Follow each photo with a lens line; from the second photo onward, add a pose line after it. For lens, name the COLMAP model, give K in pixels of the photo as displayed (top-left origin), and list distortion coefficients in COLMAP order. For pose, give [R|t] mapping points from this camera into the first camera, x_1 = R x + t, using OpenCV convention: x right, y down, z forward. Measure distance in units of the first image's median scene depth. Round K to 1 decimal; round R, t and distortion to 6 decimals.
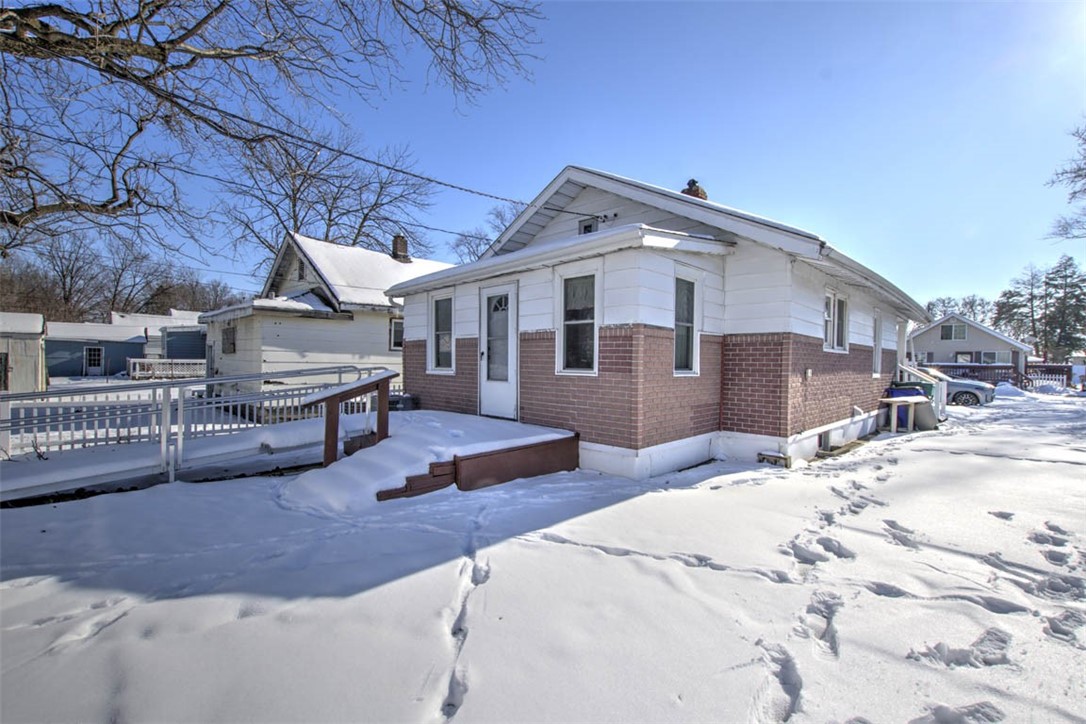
lens RADIAL K [[470.6, 0, 543.3], [0, 470.6, 362.8], [0, 0, 1]] dist [-0.001734, -0.000170]
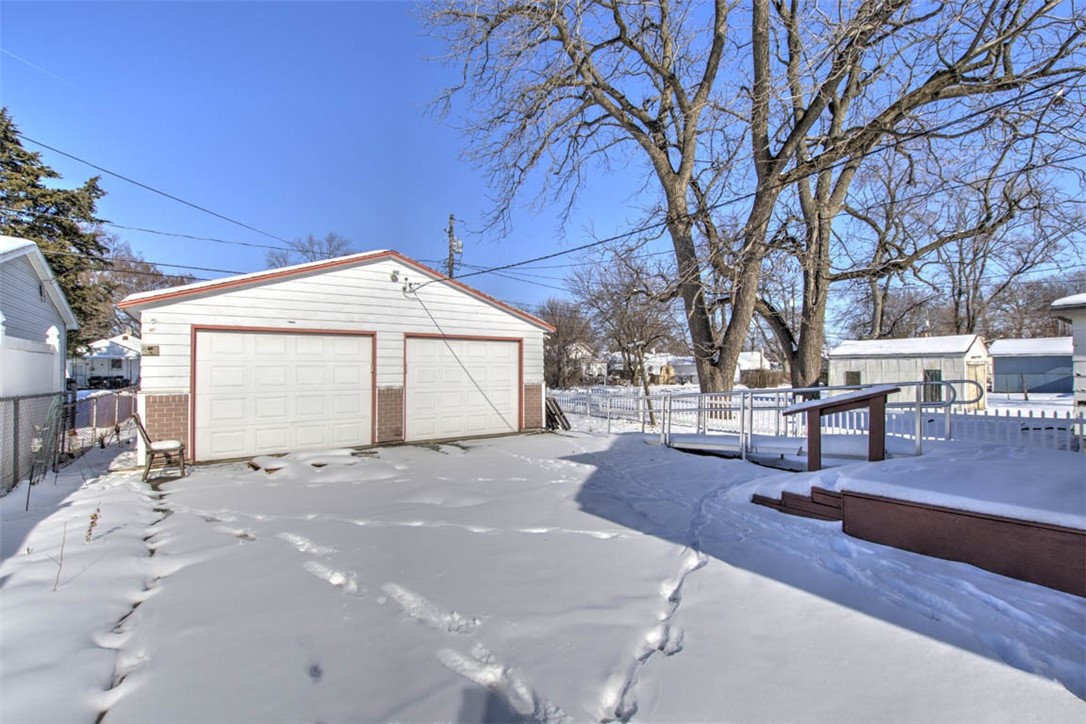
lens RADIAL K [[470.6, 0, 543.1], [0, 470.6, 369.2], [0, 0, 1]] dist [-0.001734, -0.000170]
pose [[-0.160806, -0.020303, -0.986777, 0.753731], [-0.000288, 0.999789, -0.020524, 0.007299], [0.986986, -0.003016, -0.160778, 0.651770]]
